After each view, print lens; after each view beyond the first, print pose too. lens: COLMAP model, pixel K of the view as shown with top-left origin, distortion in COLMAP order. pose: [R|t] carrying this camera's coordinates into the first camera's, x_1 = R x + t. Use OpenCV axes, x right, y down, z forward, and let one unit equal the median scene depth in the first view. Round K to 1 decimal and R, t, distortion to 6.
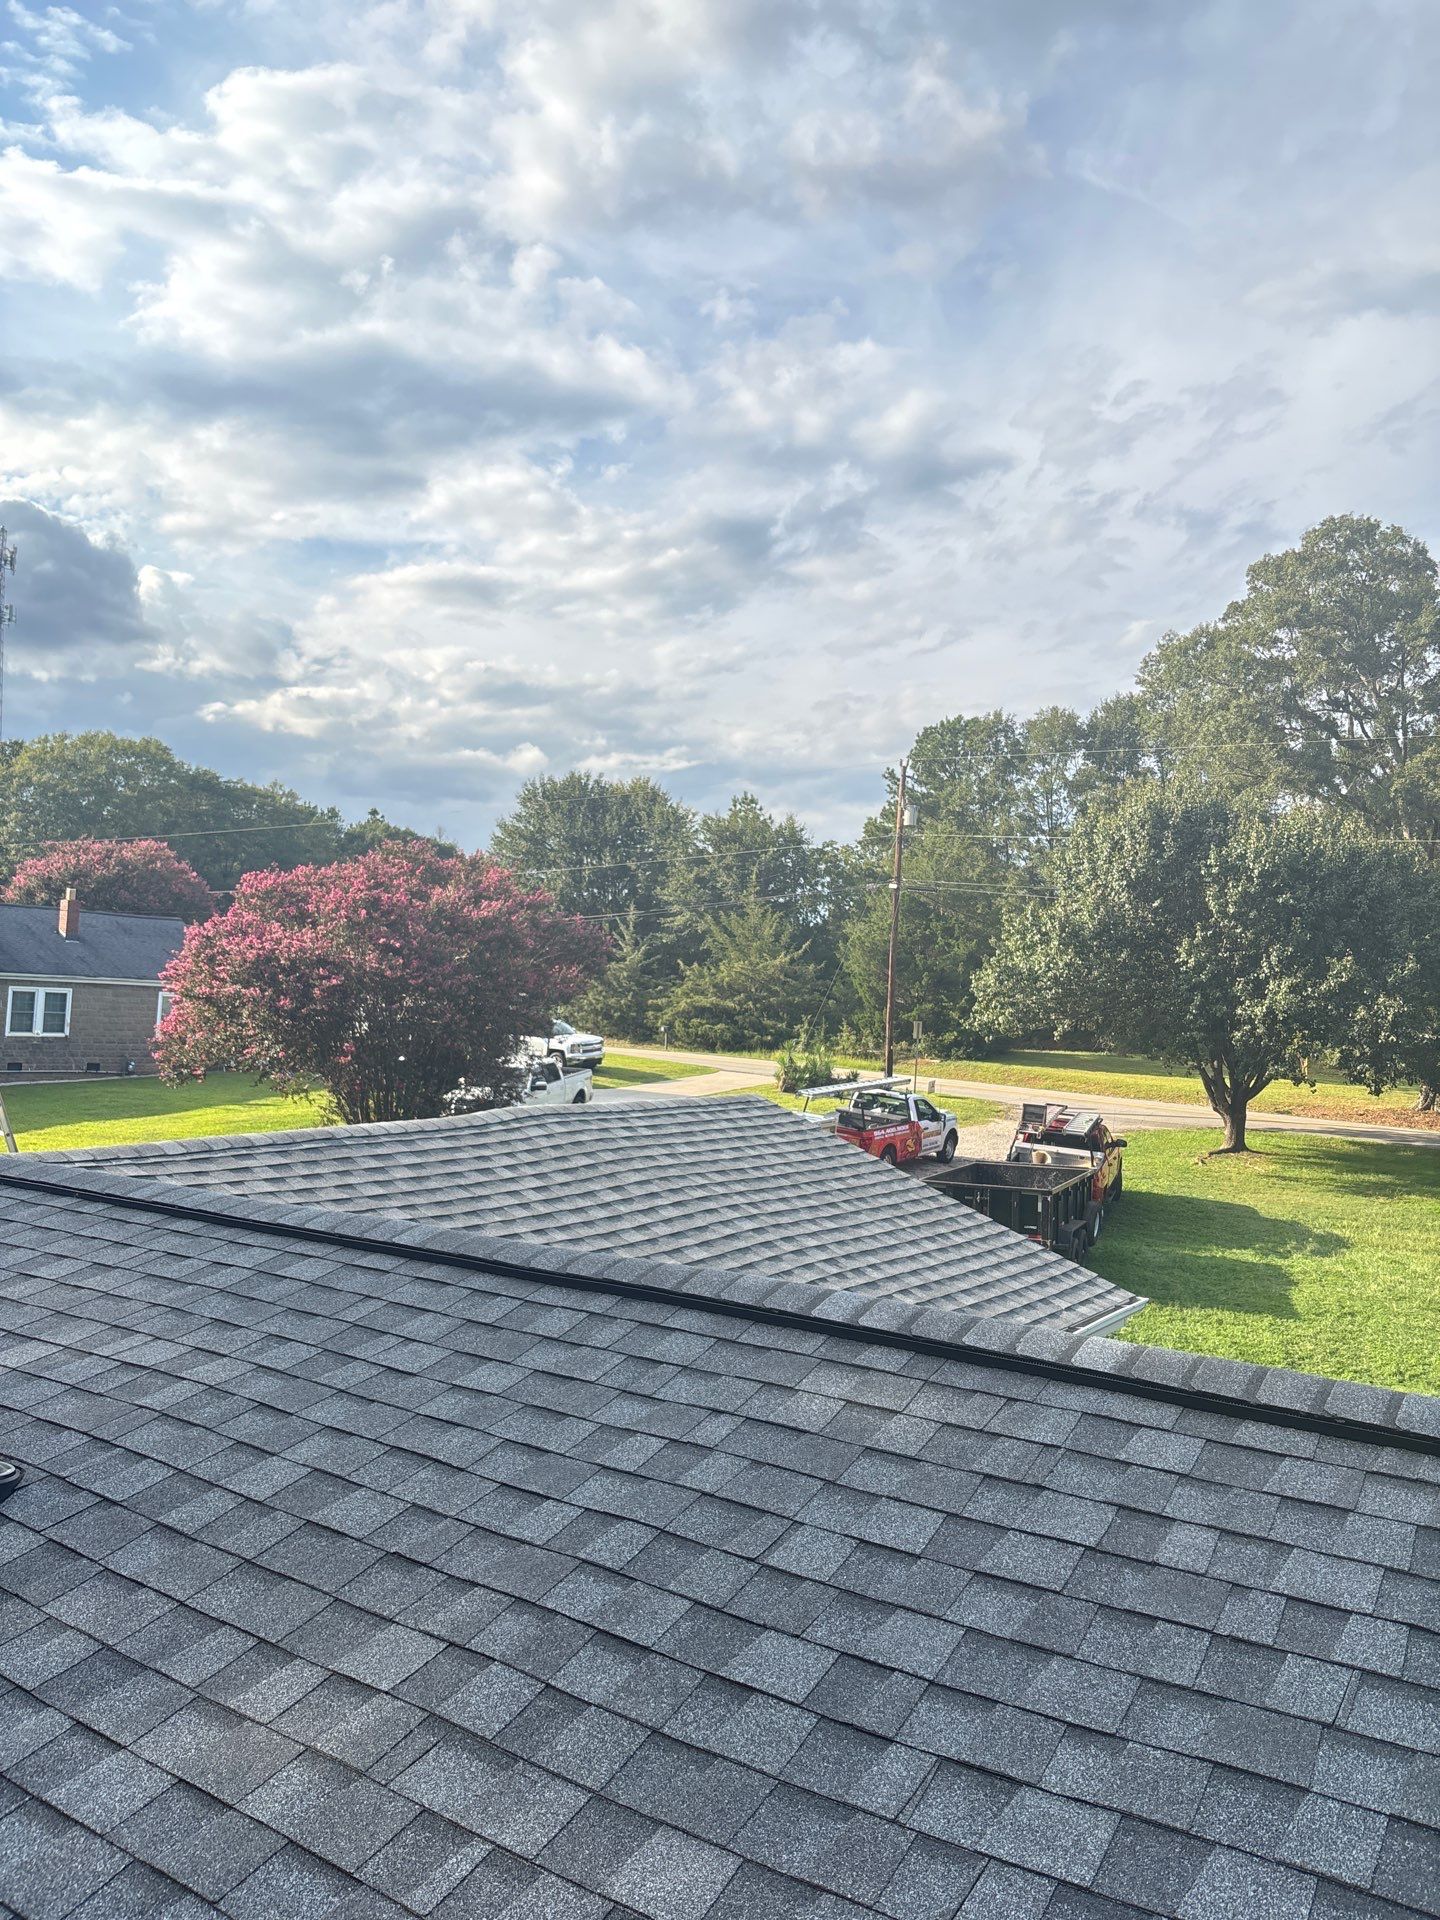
lens RADIAL K [[1475.5, 0, 720.0], [0, 1475.5, 960.0], [0, 0, 1]] dist [0.090831, -0.001921]
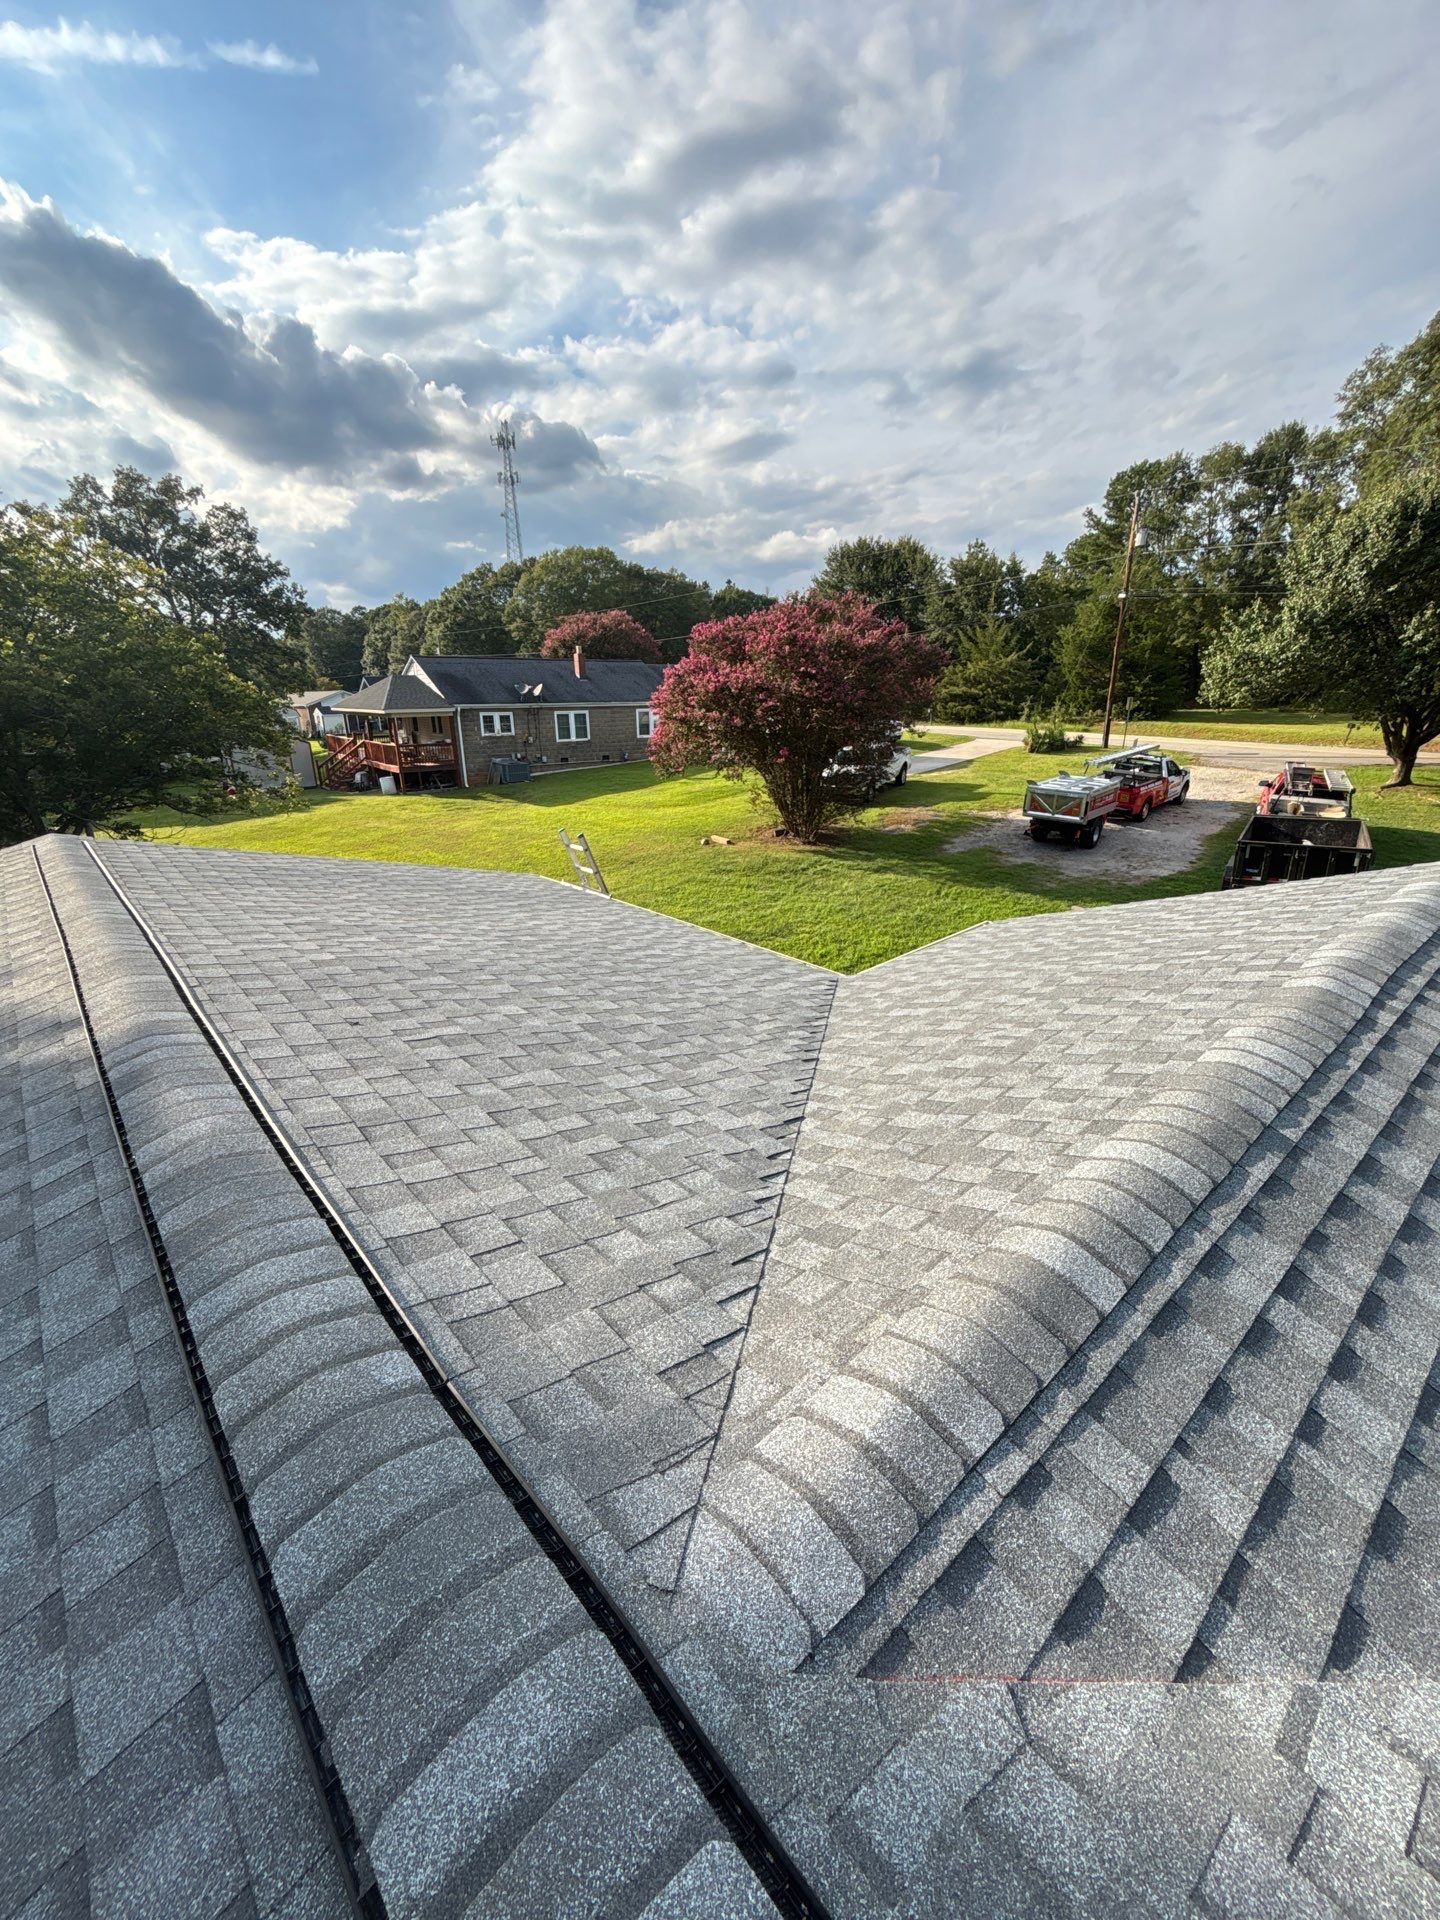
lens RADIAL K [[783.8, 0, 720.0], [0, 783.8, 960.0], [0, 0, 1]] dist [-0.015250, 0.010153]
pose [[0.970861, 0.014200, -0.239224, -0.061413], [0.070982, 0.936409, 0.343655, -0.007413], [0.228891, -0.350622, 0.908115, 0.116620]]
